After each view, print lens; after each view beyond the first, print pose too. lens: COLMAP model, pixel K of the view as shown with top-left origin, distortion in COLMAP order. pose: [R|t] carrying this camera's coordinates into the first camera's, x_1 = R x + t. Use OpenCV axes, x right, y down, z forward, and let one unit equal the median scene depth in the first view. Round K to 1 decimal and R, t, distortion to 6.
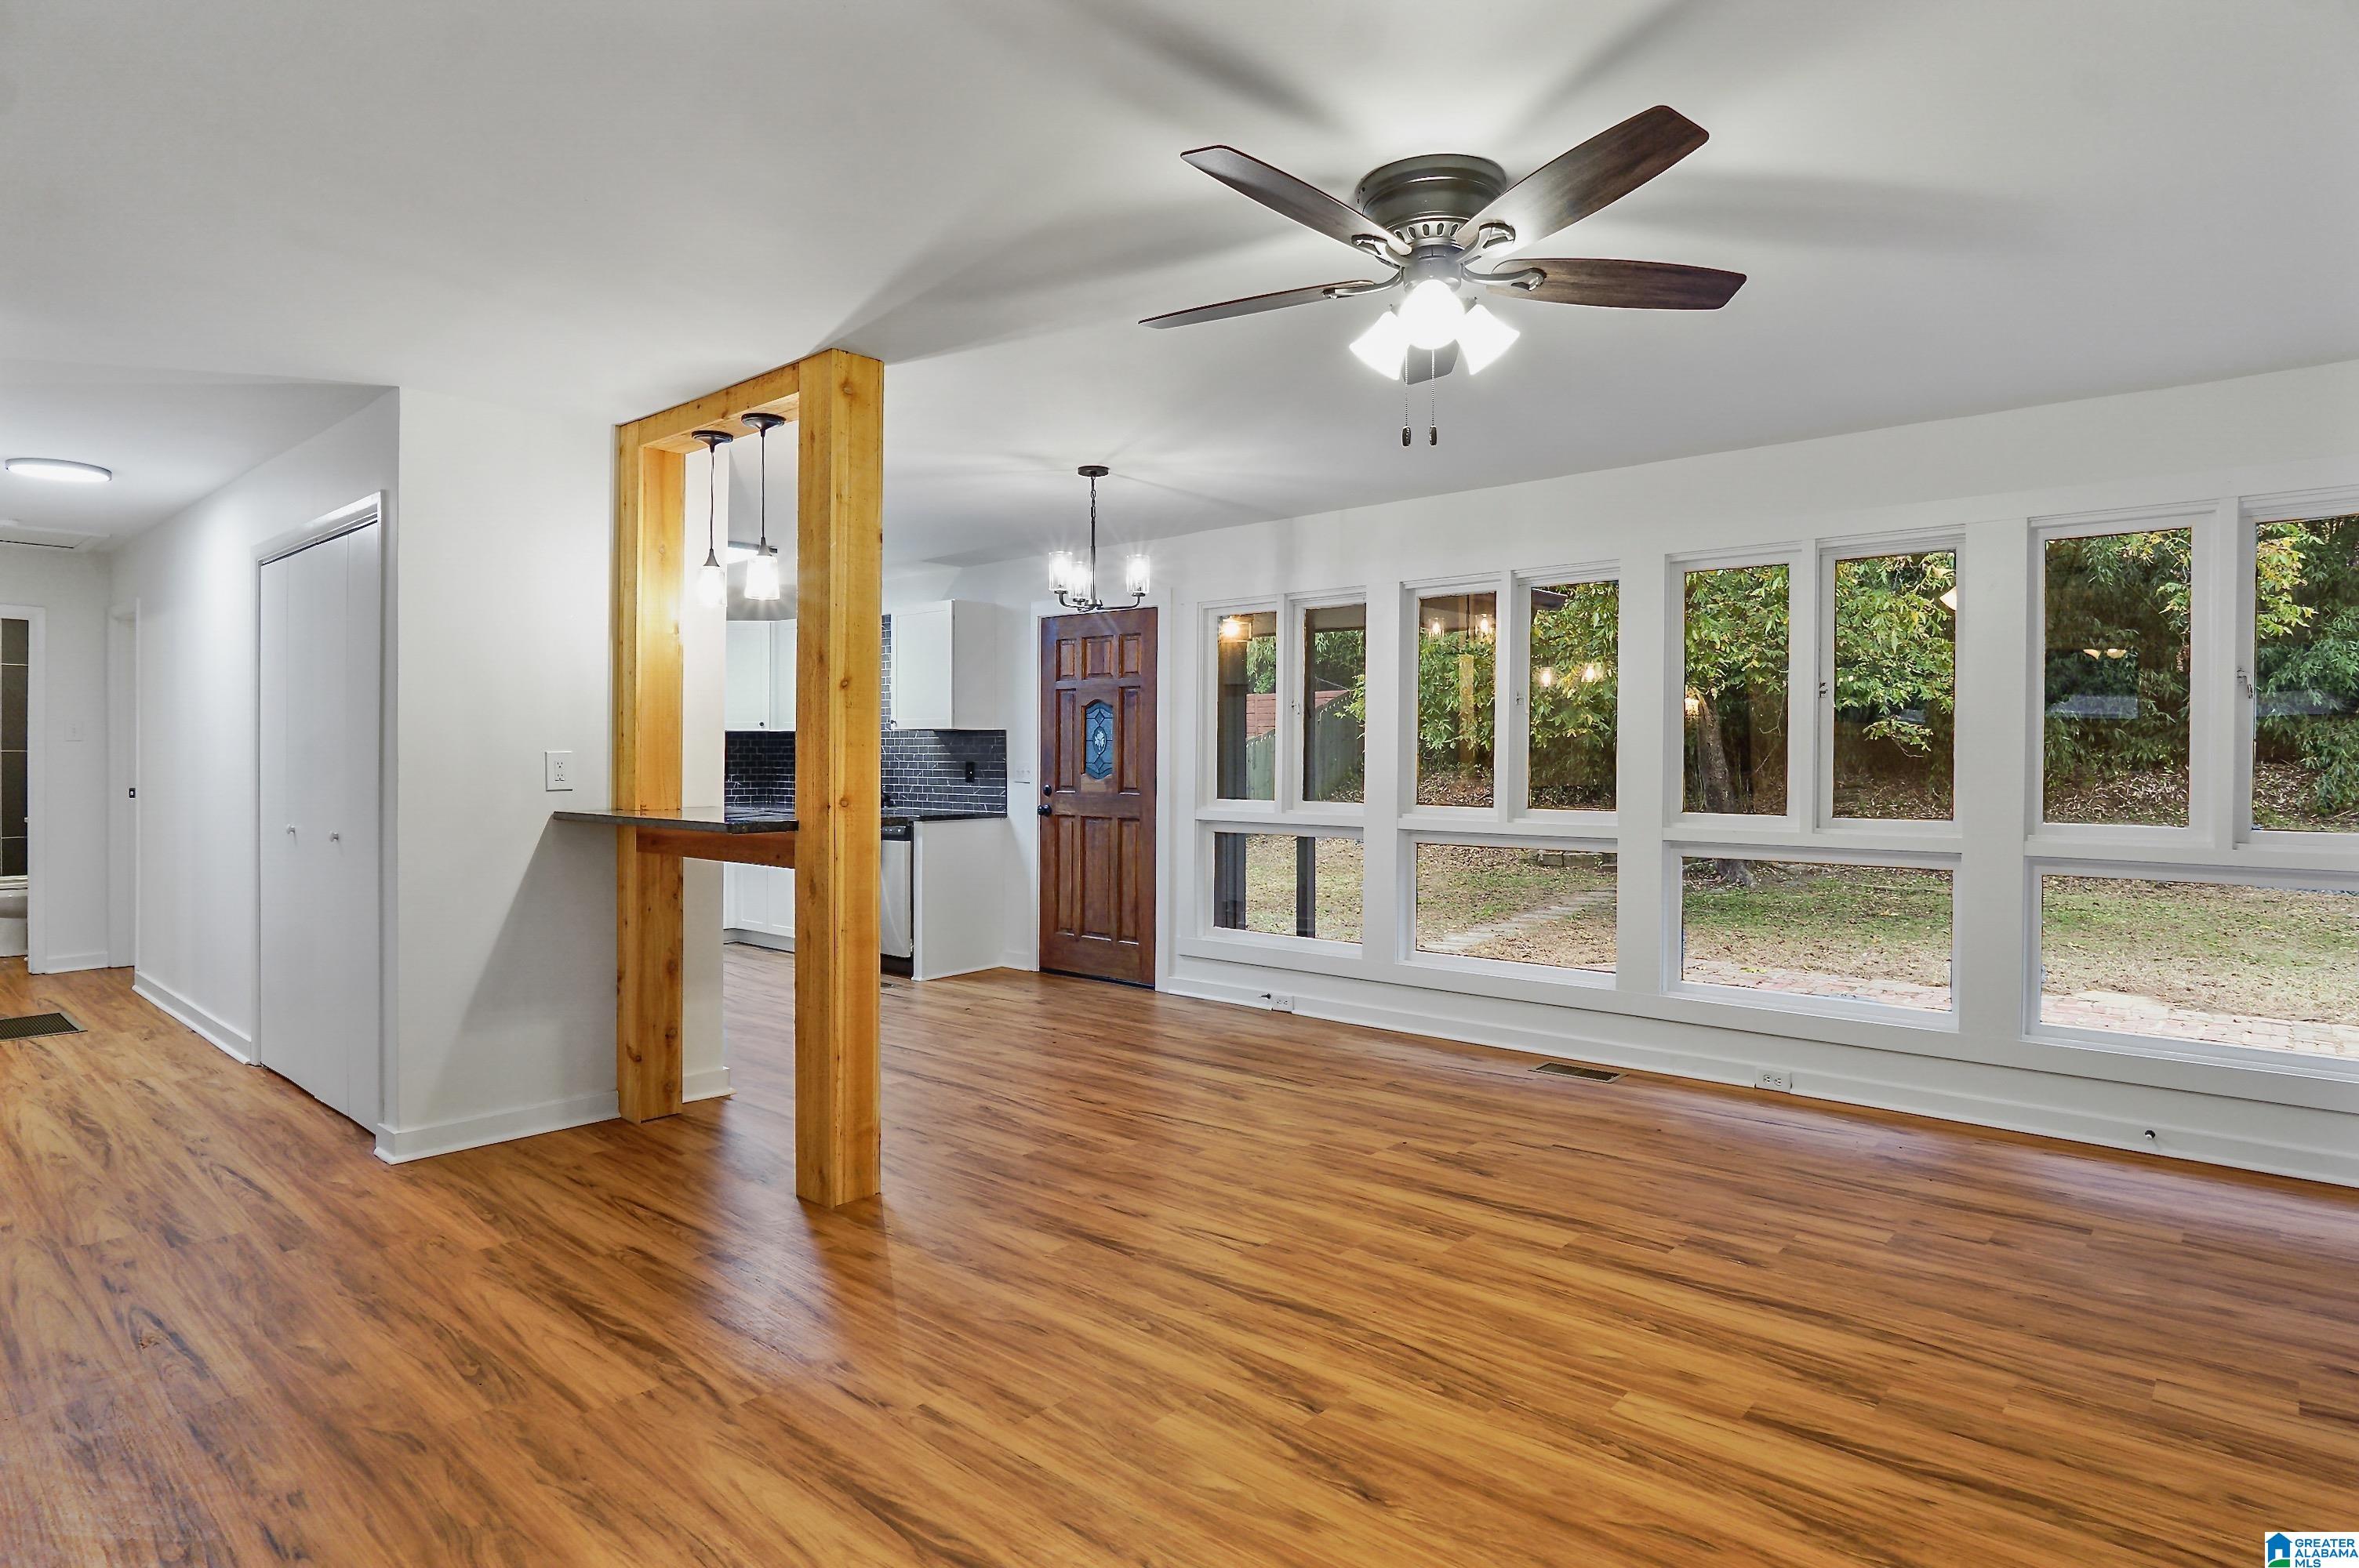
lens RADIAL K [[1294.7, 0, 1190.5], [0, 1294.7, 750.1], [0, 0, 1]] dist [-0.027578, 0.000364]
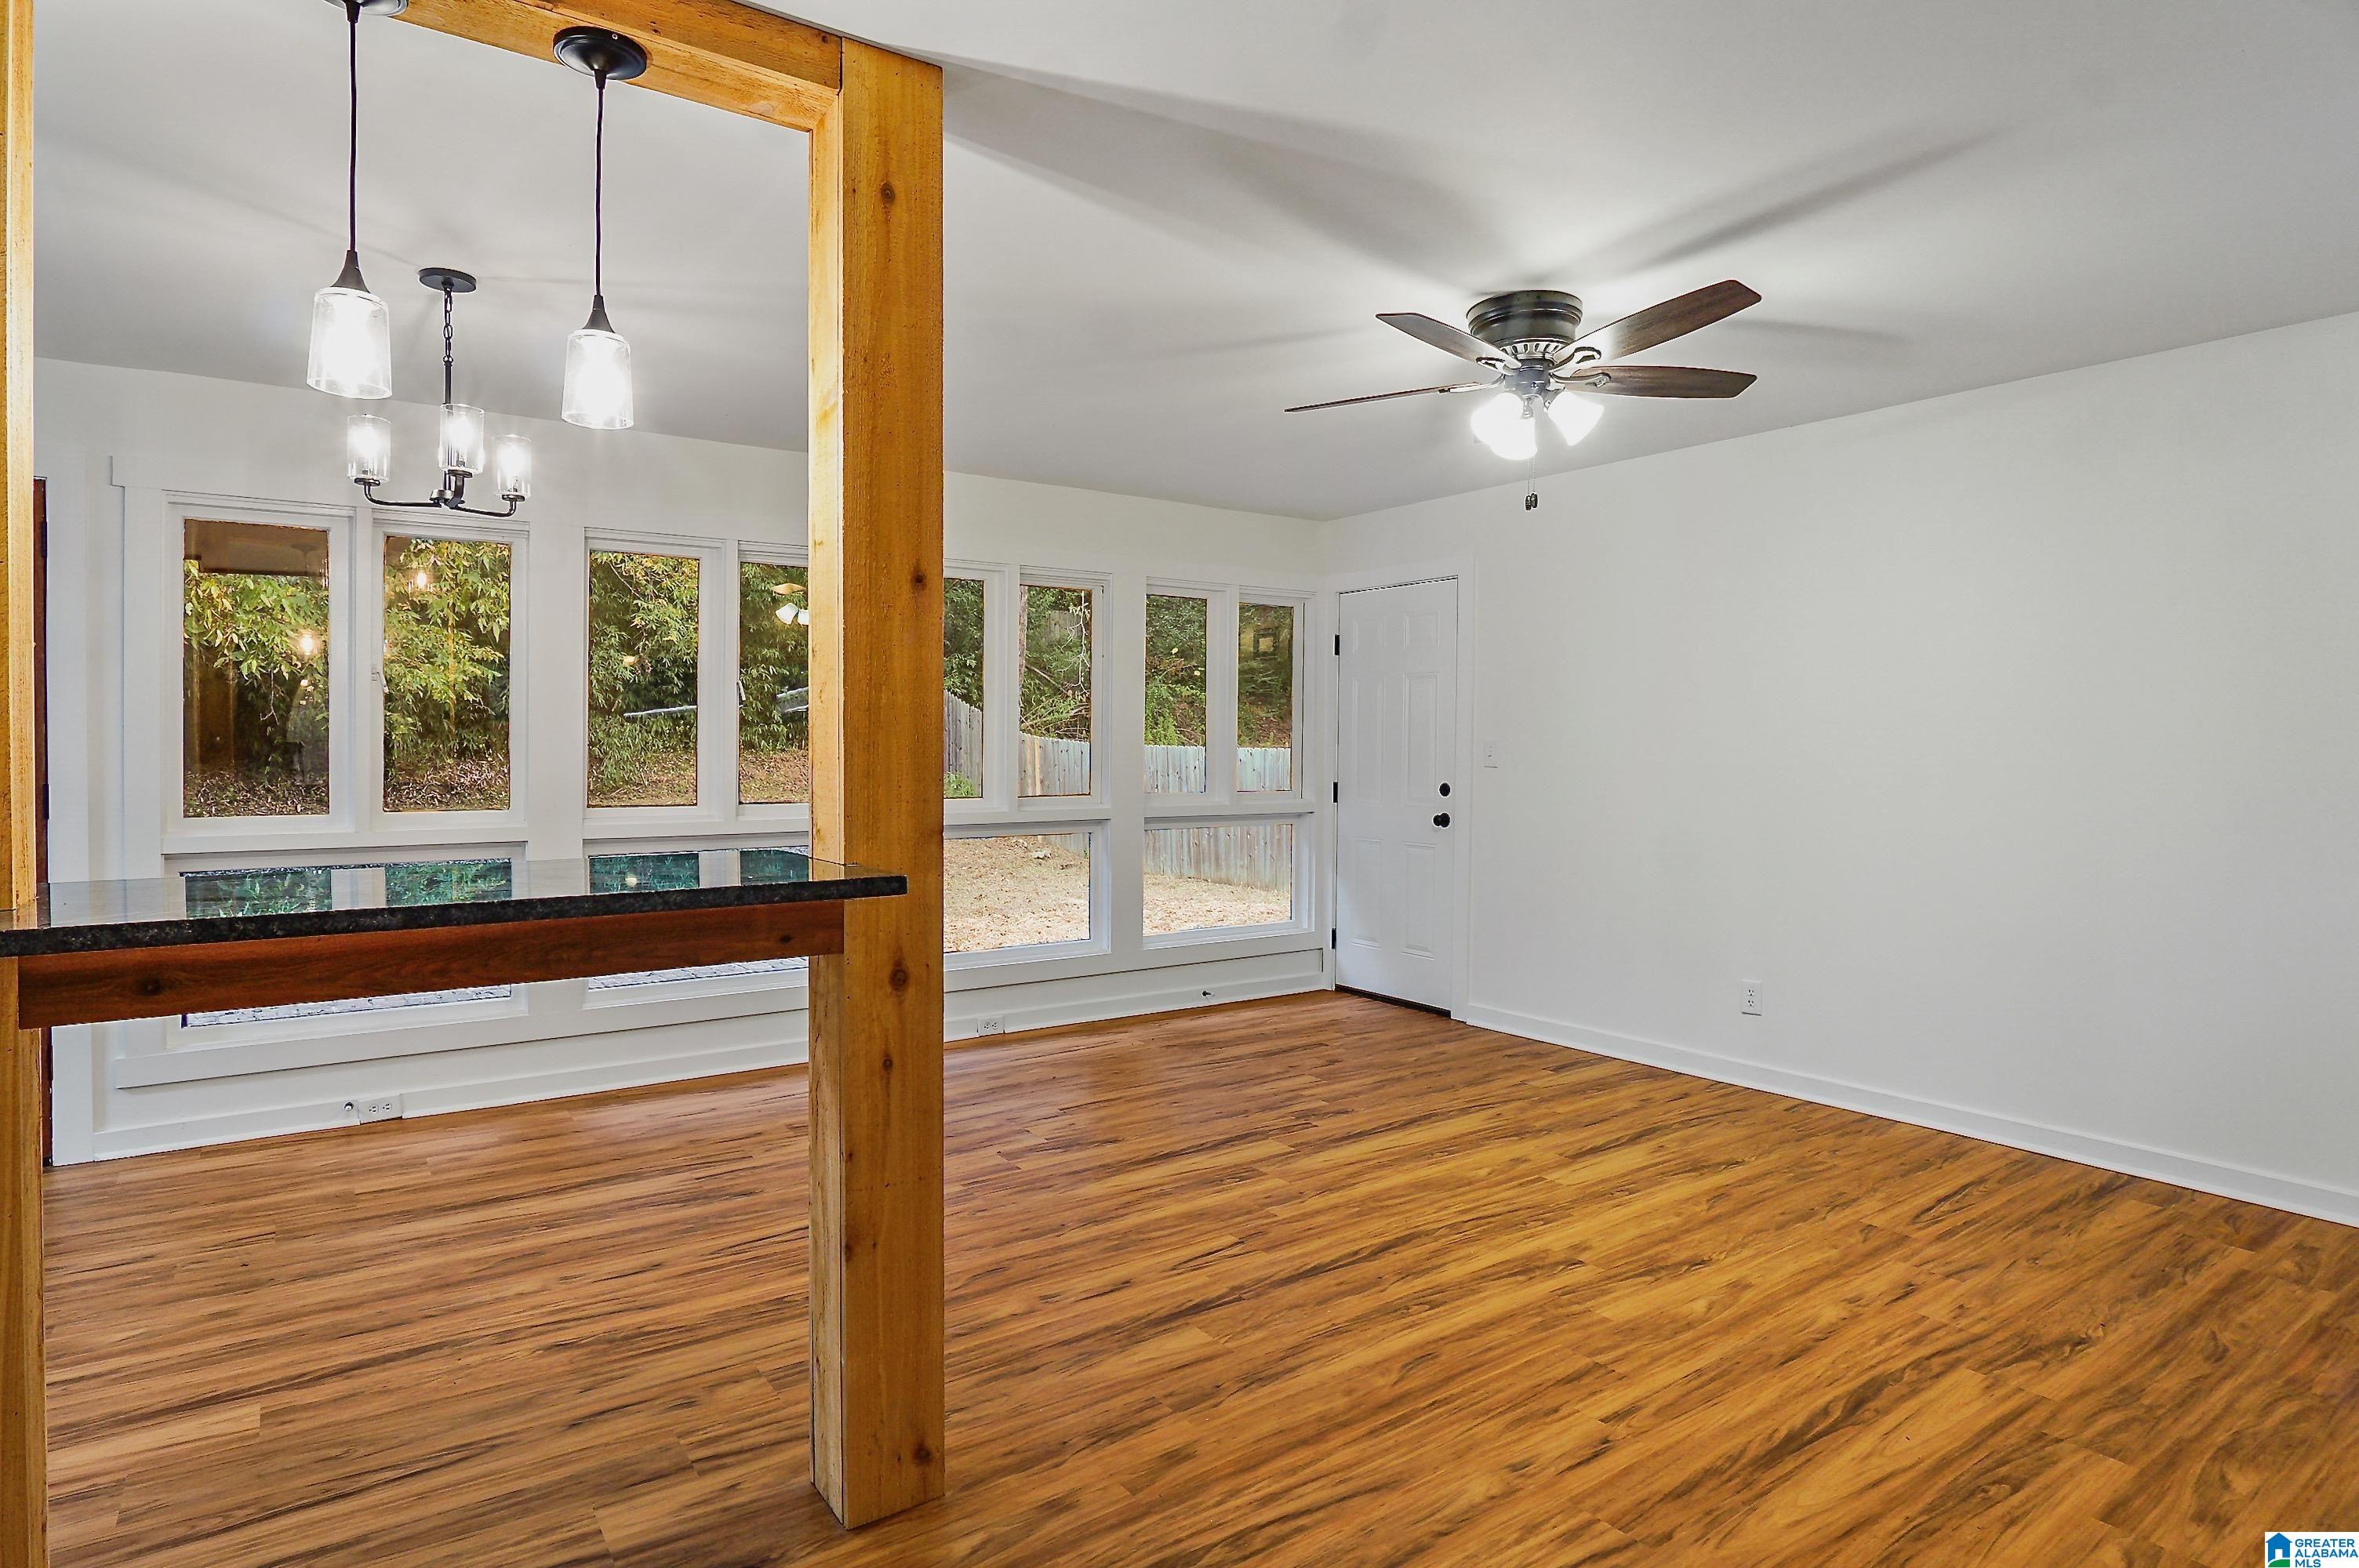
lens RADIAL K [[1294.7, 0, 1190.5], [0, 1294.7, 750.1], [0, 0, 1]] dist [-0.027578, 0.000364]
pose [[0.228009, -0.007070, 0.973633, -0.942230], [-0.000422, 0.999973, 0.007360, 0.002431], [-0.973659, -0.002089, 0.228000, 0.844216]]
